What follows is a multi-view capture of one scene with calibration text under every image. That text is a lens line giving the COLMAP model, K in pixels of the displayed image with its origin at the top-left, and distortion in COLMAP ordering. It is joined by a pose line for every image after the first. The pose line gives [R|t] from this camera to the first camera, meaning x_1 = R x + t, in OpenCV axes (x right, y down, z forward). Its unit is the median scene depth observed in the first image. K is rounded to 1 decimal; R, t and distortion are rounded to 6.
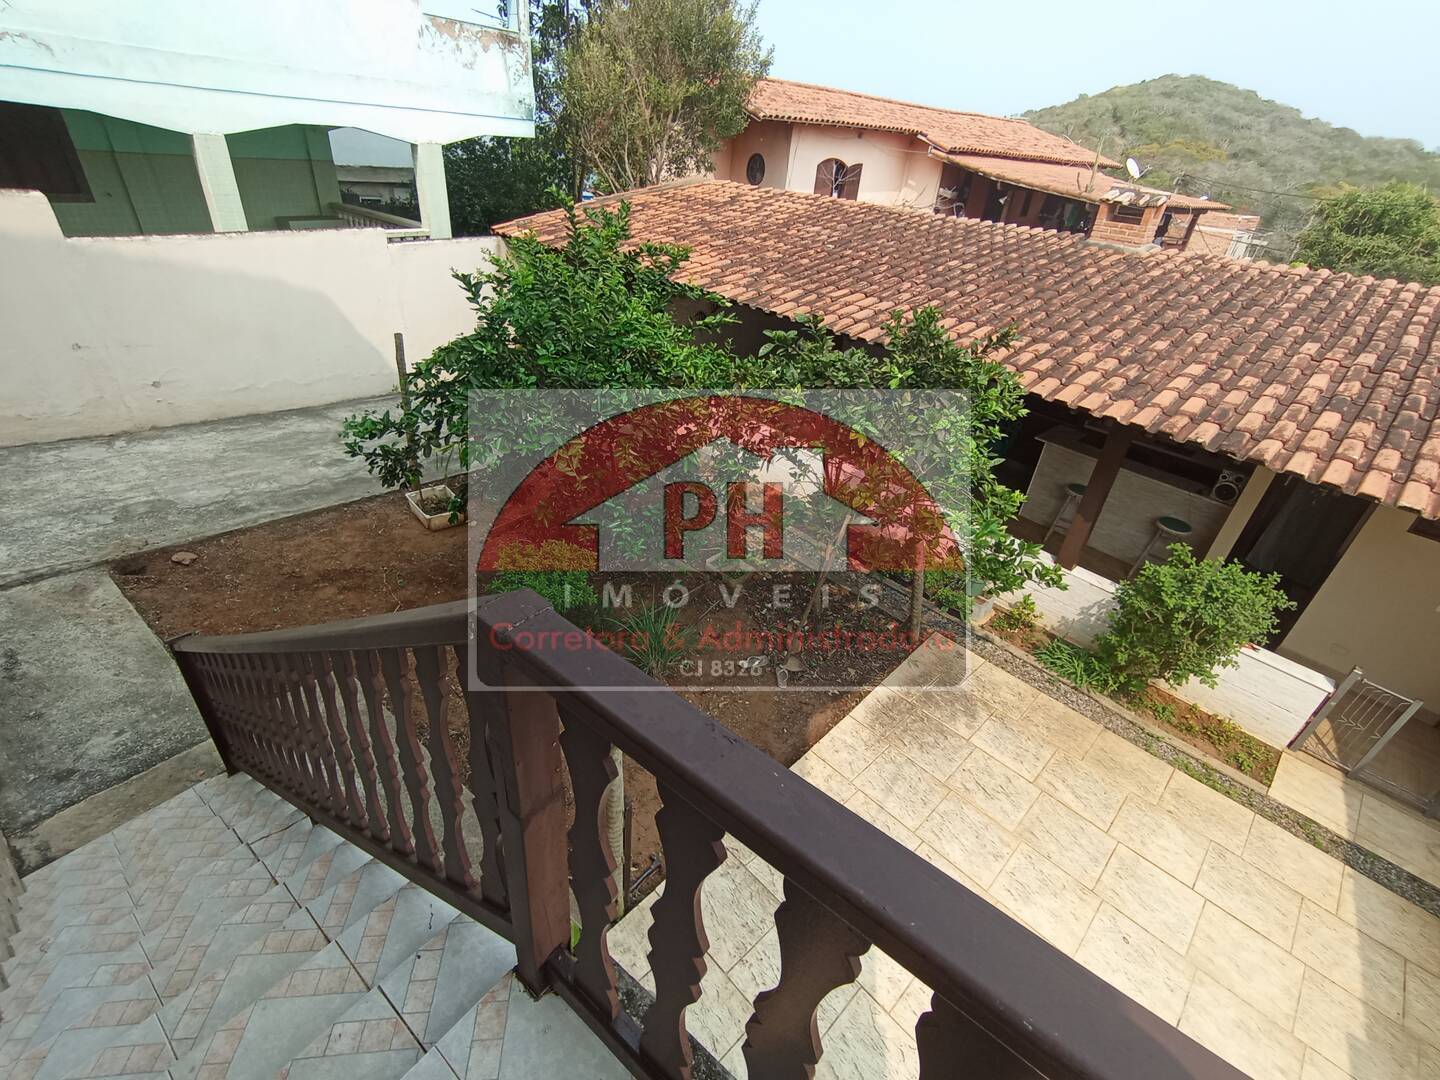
lens RADIAL K [[650.6, 0, 712.7], [0, 650.6, 537.9], [0, 0, 1]] dist [-0.017197, 0.009192]
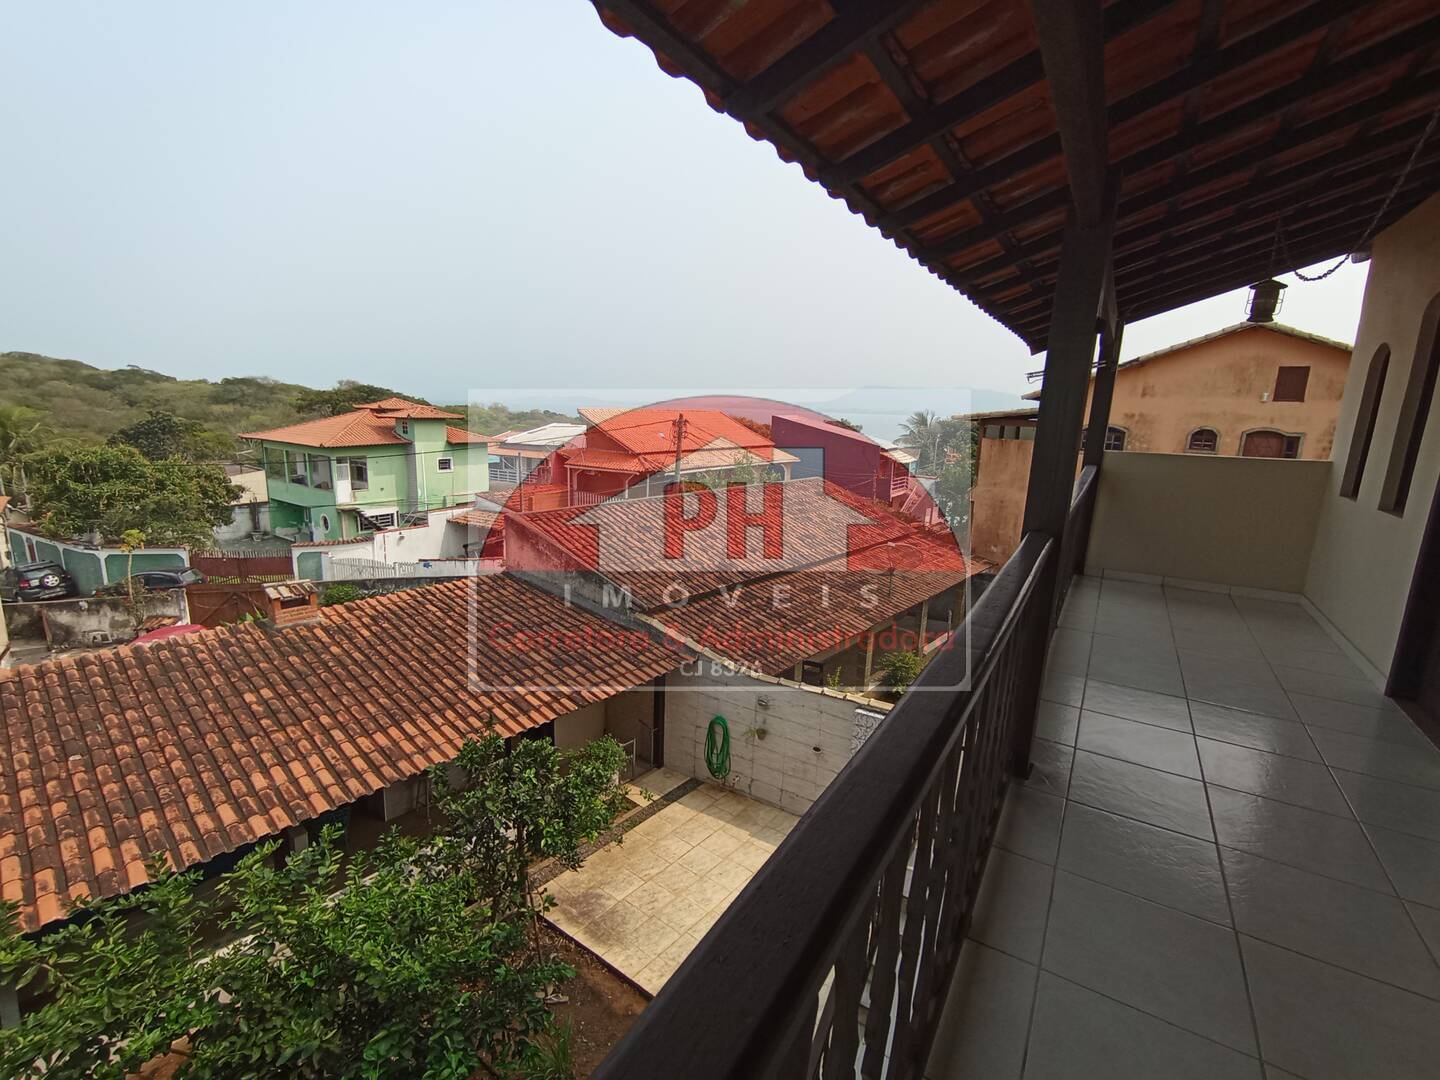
lens RADIAL K [[650.6, 0, 718.7], [0, 650.6, 547.3], [0, 0, 1]] dist [-0.017197, 0.009192]
pose [[-0.114781, -0.290000, 0.950119, -1.014107], [0.479227, 0.821622, 0.308673, -0.879627], [-0.870154, 0.490752, 0.044669, 0.202270]]
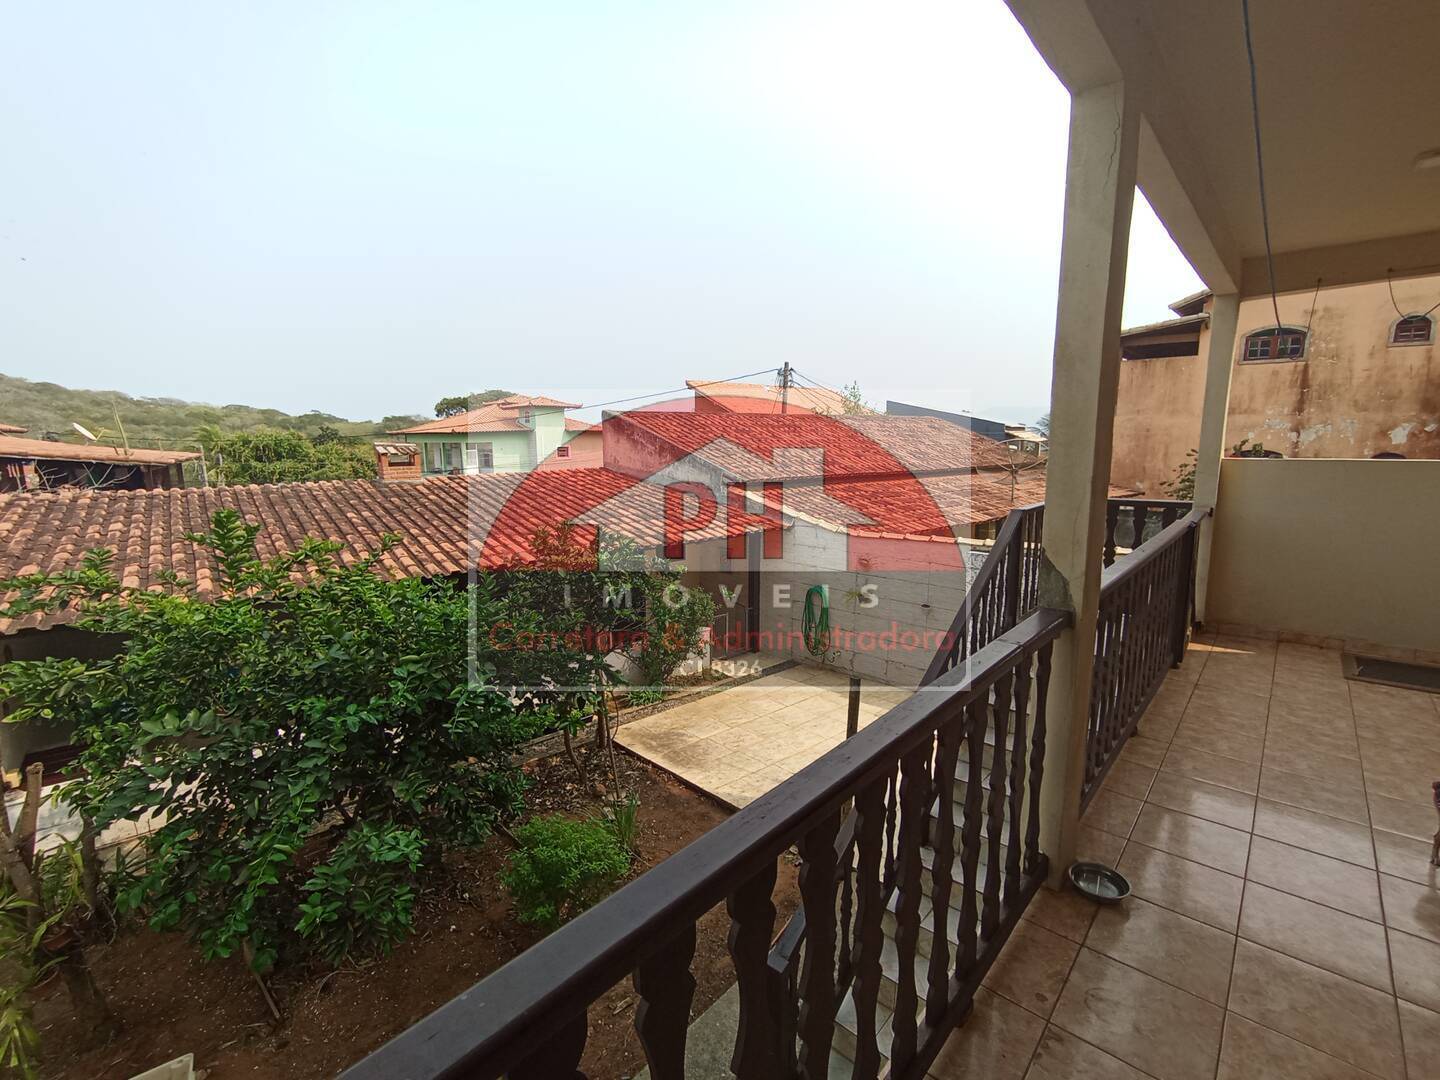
lens RADIAL K [[650.6, 0, 715.6], [0, 650.6, 544.5], [0, 0, 1]] dist [-0.017197, 0.009192]
pose [[0.058141, -0.243915, 0.968052, -1.040918], [0.529224, 0.829754, 0.177284, -0.357091], [-0.846488, 0.502009, 0.177329, 0.425019]]
